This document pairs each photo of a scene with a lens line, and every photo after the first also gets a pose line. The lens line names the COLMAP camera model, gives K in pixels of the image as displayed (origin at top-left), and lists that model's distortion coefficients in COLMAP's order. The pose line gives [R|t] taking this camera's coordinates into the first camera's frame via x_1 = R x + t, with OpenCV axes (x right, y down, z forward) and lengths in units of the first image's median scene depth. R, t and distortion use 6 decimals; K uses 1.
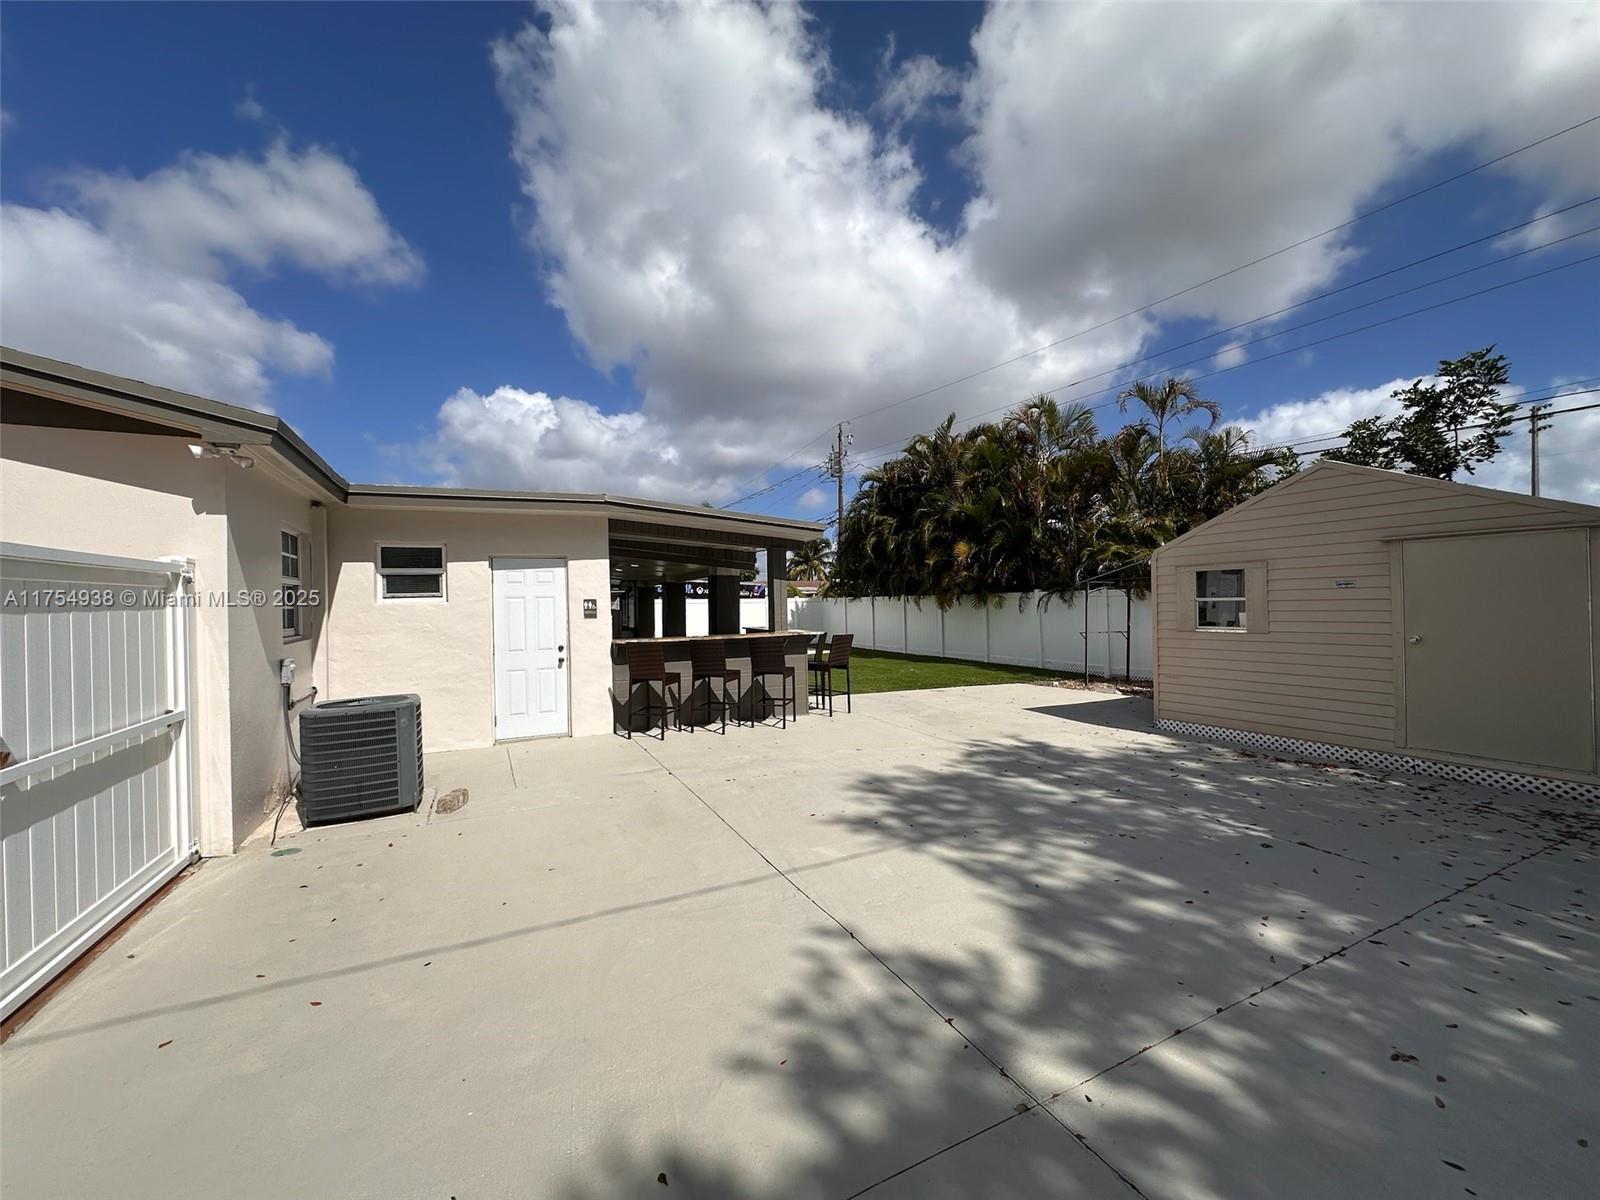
lens RADIAL K [[638.2, 0, 805.9], [0, 638.2, 594.9], [0, 0, 1]] dist [-0.002430, 0.000226]
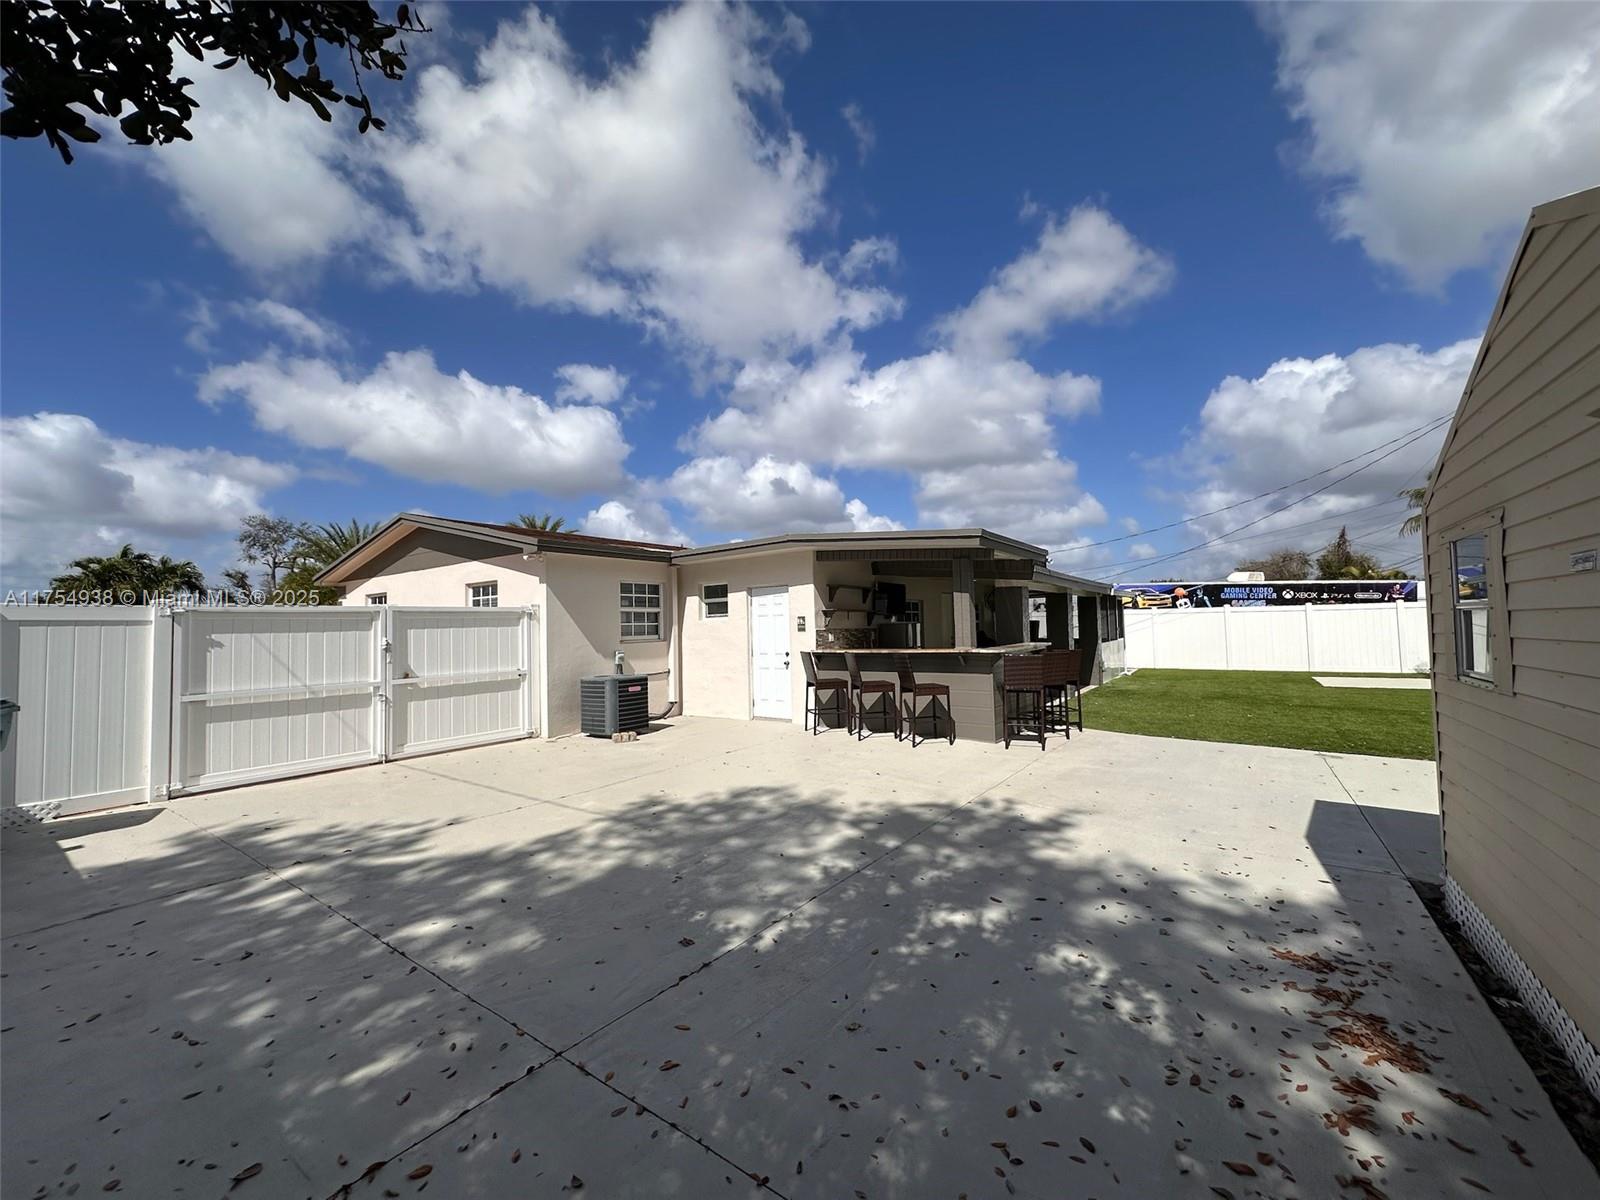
lens RADIAL K [[638.2, 0, 805.9], [0, 638.2, 630.4], [0, 0, 1]] dist [-0.002430, 0.000226]
pose [[0.465284, 0.014474, -0.885043, 1.080665], [0.026850, 0.999175, 0.030456, -0.005563], [0.884754, -0.037935, 0.464511, 0.573833]]
